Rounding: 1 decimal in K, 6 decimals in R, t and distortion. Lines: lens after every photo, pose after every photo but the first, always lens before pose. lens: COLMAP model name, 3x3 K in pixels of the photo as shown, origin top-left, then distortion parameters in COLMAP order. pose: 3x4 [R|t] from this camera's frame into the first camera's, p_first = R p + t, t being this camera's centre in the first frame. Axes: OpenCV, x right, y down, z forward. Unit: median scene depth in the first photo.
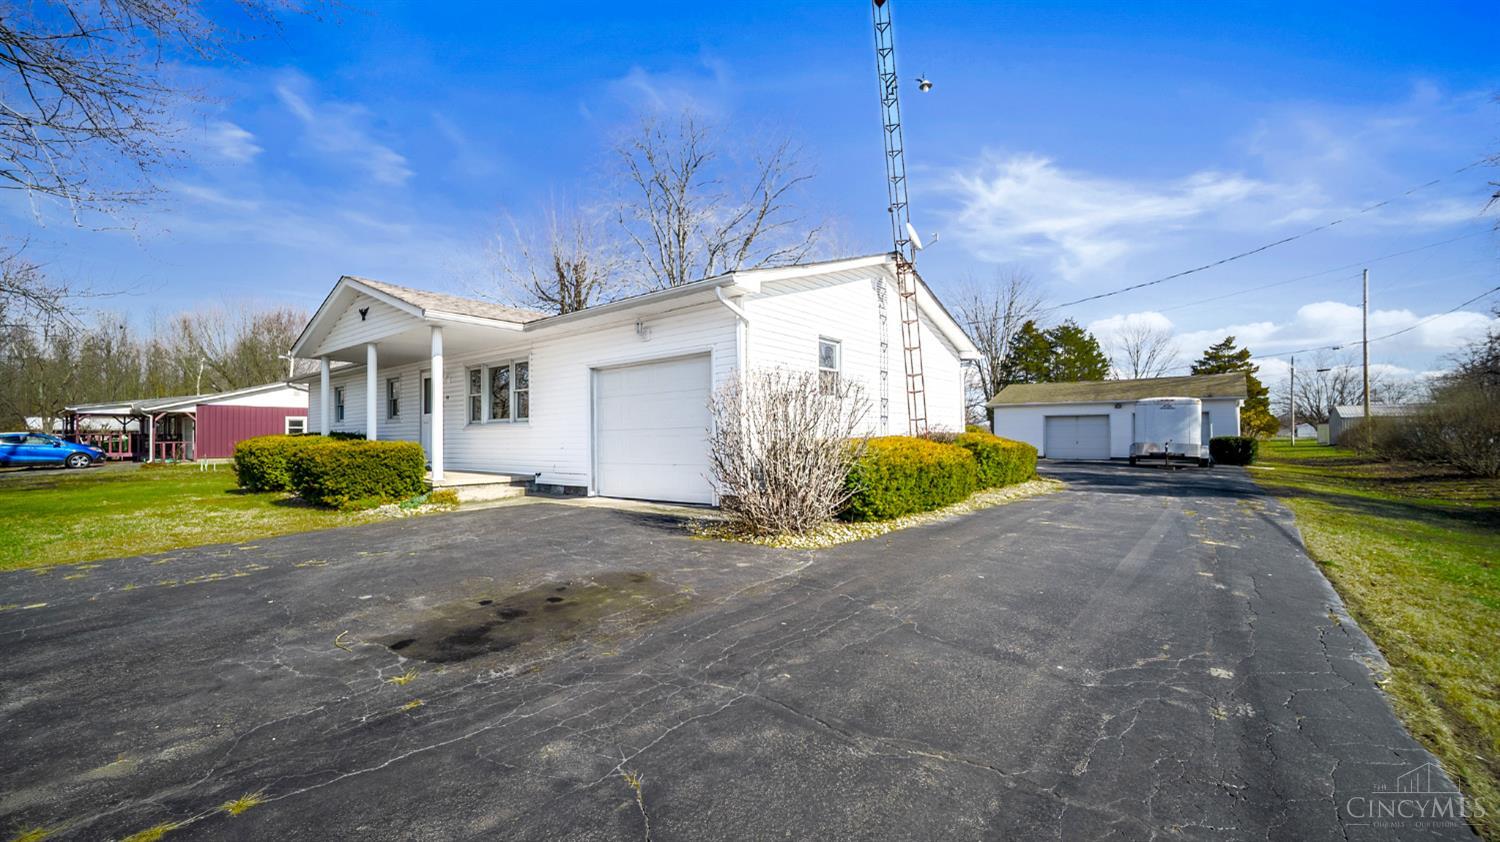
lens RADIAL K [[594.8, 0, 723.9], [0, 594.8, 407.0], [0, 0, 1]] dist [0.000443, -0.000150]
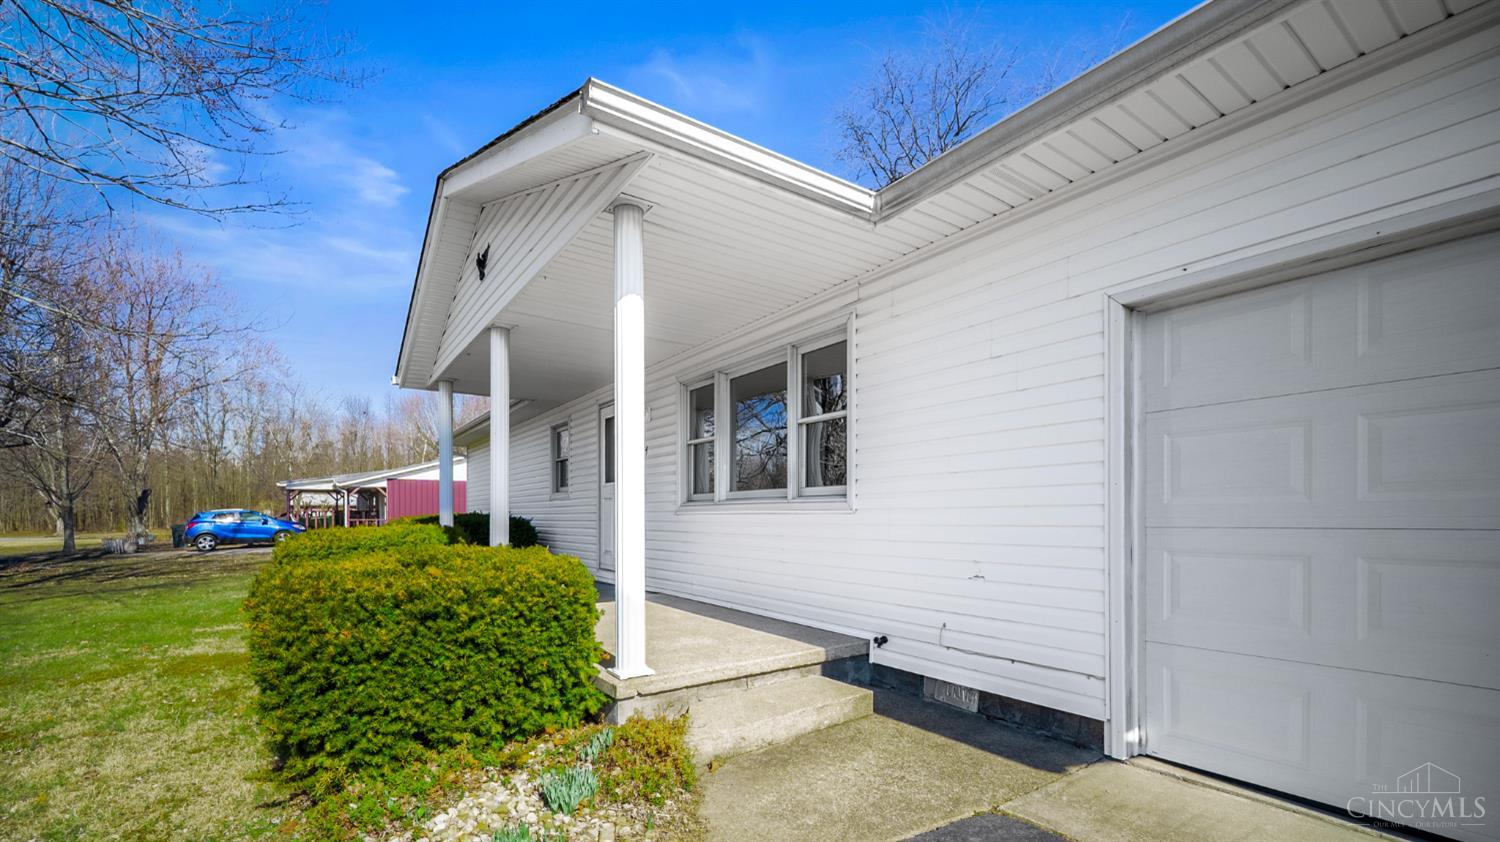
lens RADIAL K [[607.9, 0, 744.8], [0, 607.9, 422.5], [0, 0, 1]] dist [-0.000718, -0.000251]
pose [[0.968423, -0.035743, -0.246739, -0.237551], [0.012749, 0.995475, -0.094170, 0.011027], [0.248988, 0.088051, 0.964496, 0.487334]]
